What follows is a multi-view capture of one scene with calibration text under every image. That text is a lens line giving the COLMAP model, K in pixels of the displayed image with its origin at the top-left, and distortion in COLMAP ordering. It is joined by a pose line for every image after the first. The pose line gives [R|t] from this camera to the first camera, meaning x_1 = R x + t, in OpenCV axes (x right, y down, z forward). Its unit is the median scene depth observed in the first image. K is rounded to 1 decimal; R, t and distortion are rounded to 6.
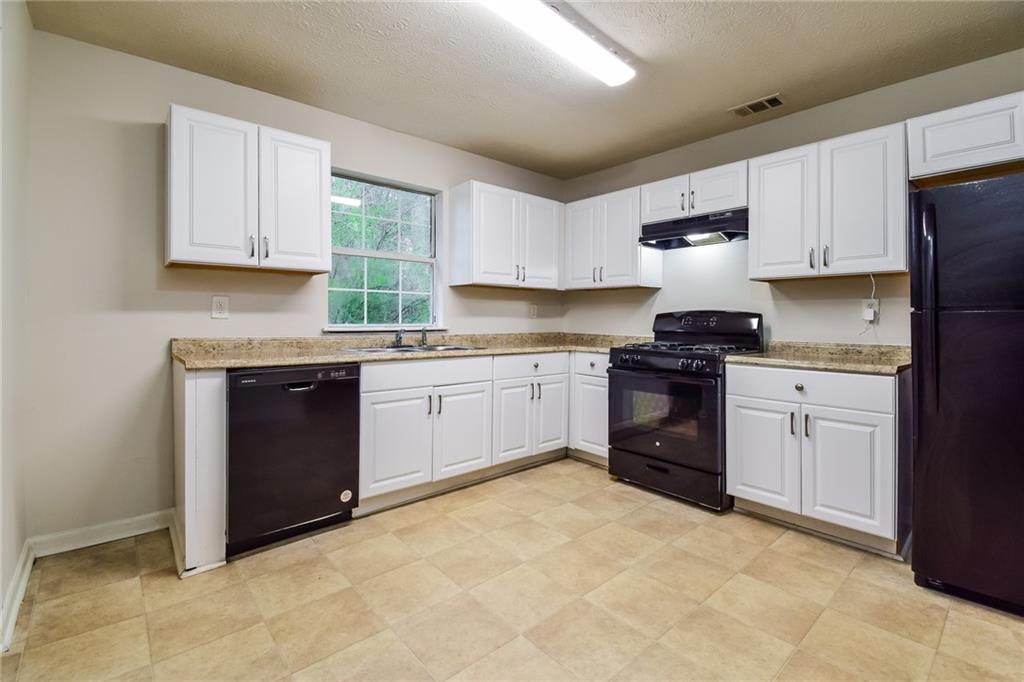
lens RADIAL K [[456.1, 0, 503.3], [0, 456.1, 317.4], [0, 0, 1]] dist [0.021098, -0.011887]
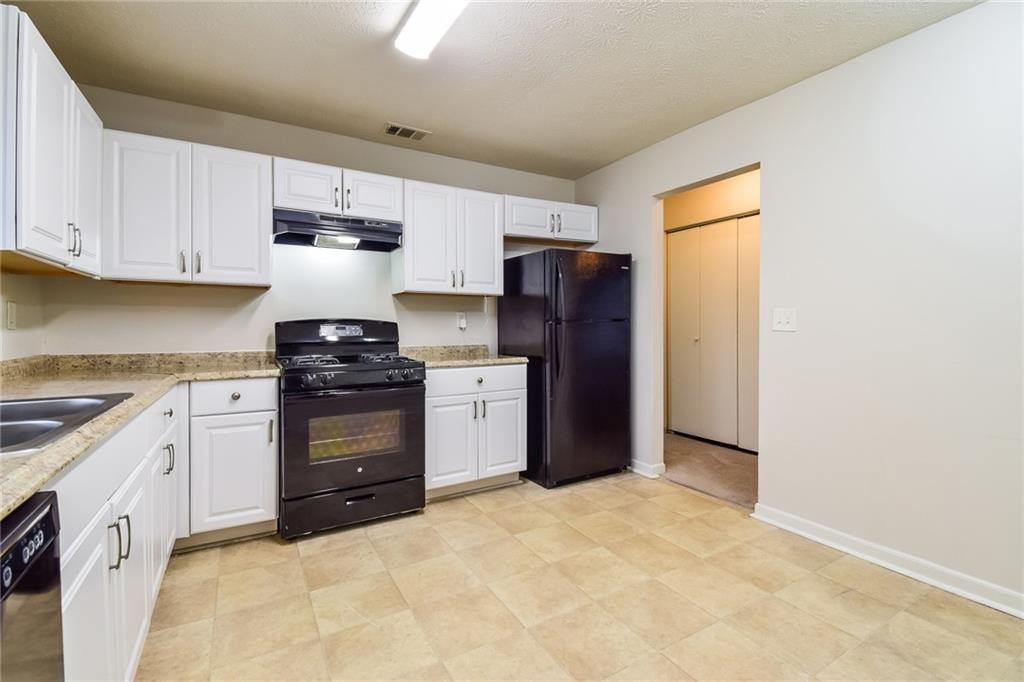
lens RADIAL K [[456.1, 0, 512.8], [0, 456.1, 330.8], [0, 0, 1]] dist [0.021098, -0.011887]
pose [[0.183070, -0.014335, 0.982995, -0.534189], [0.004523, 0.999895, 0.013739, -0.002746], [-0.983089, 0.001931, 0.183116, 0.620944]]
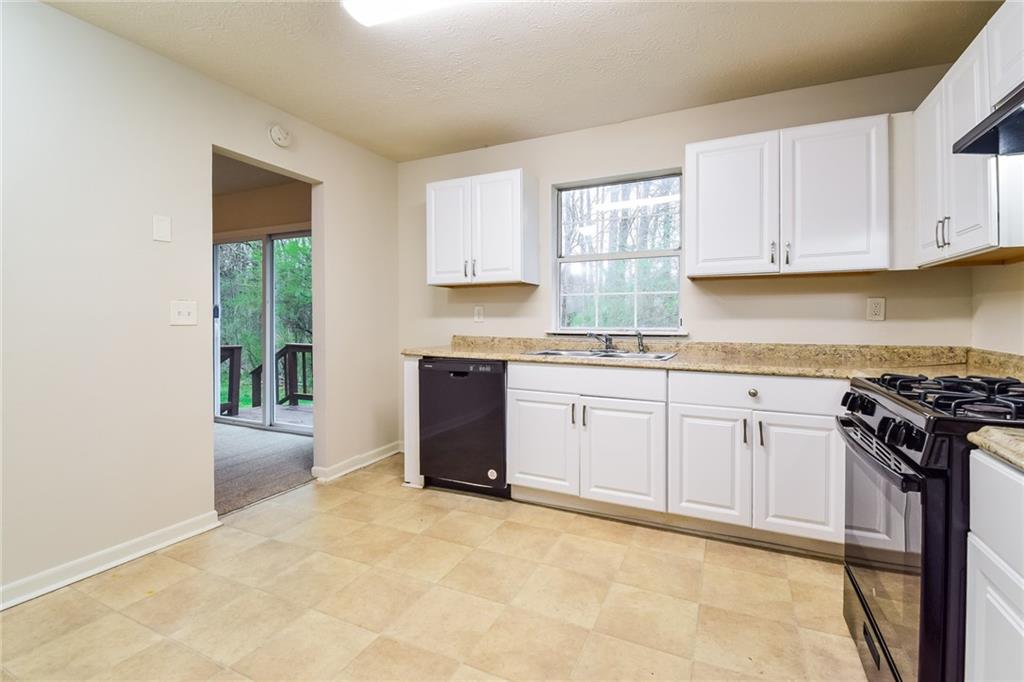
lens RADIAL K [[456.1, 0, 528.6], [0, 456.1, 324.6], [0, 0, 1]] dist [0.021098, -0.011887]
pose [[0.420813, 0.003052, -0.907142, 0.695014], [0.002621, 0.999986, 0.004580, 0.003973], [0.907144, -0.004305, 0.420799, 0.557103]]
